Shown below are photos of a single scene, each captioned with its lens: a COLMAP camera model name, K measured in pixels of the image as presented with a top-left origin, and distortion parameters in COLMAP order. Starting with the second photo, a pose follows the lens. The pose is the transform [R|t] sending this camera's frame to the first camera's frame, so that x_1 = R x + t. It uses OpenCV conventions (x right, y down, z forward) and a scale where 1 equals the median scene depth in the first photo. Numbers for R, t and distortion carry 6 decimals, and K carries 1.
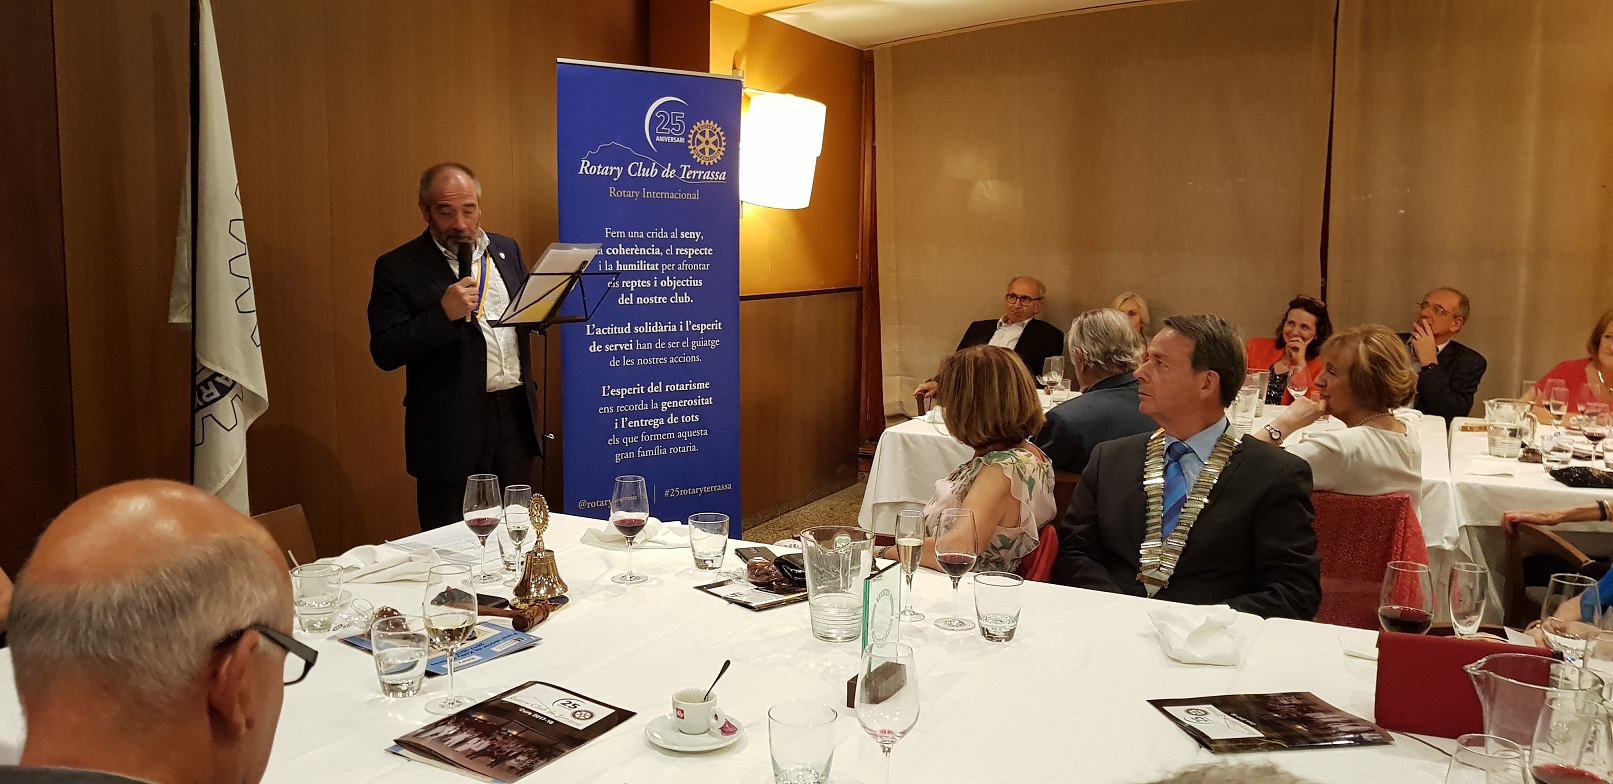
lens RADIAL K [[1334.9, 0, 834.8], [0, 1334.9, 398.5], [0, 0, 1]] dist [0.023407, -0.030374]
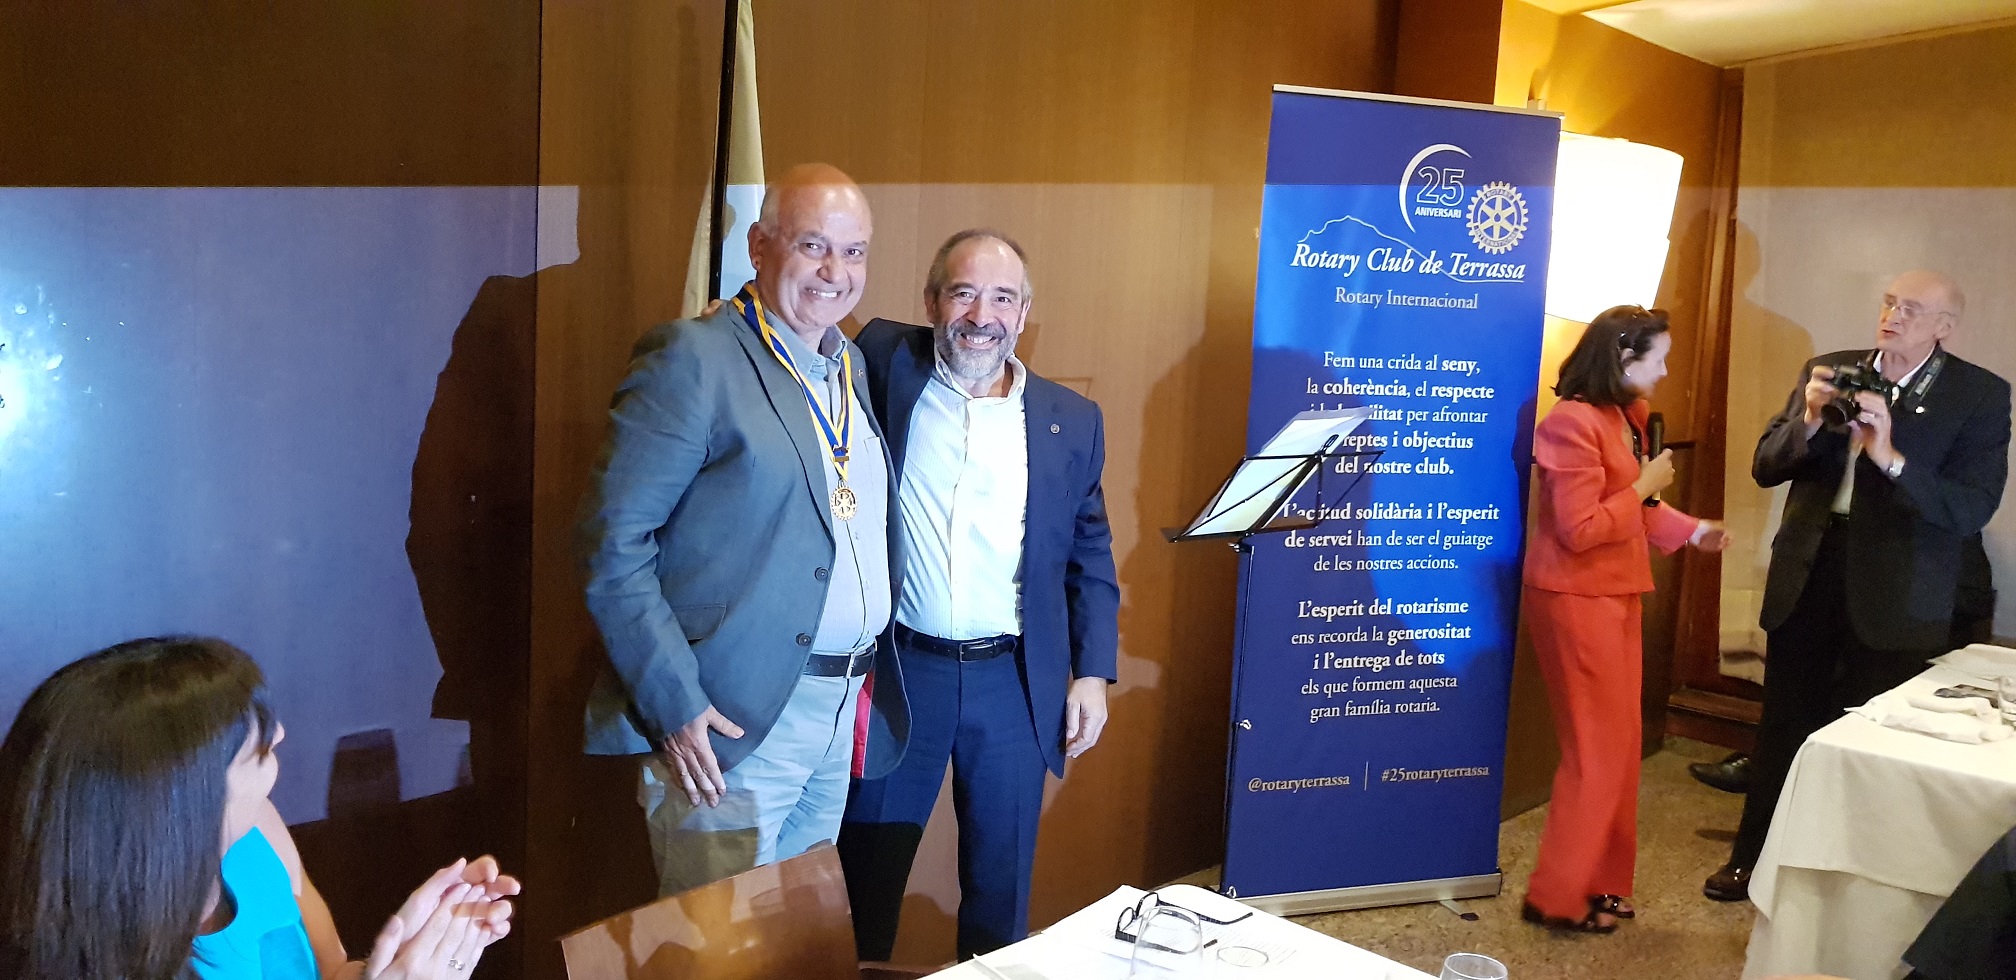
lens RADIAL K [[1668.4, 0, 973.2], [0, 1668.4, 485.2], [0, 0, 1]] dist [0.023407, -0.030374]
pose [[0.950026, 0.074446, -0.303164, -0.083333], [-0.077308, 0.997004, 0.002567, -0.052489], [0.302446, 0.020998, 0.952935, 0.196119]]
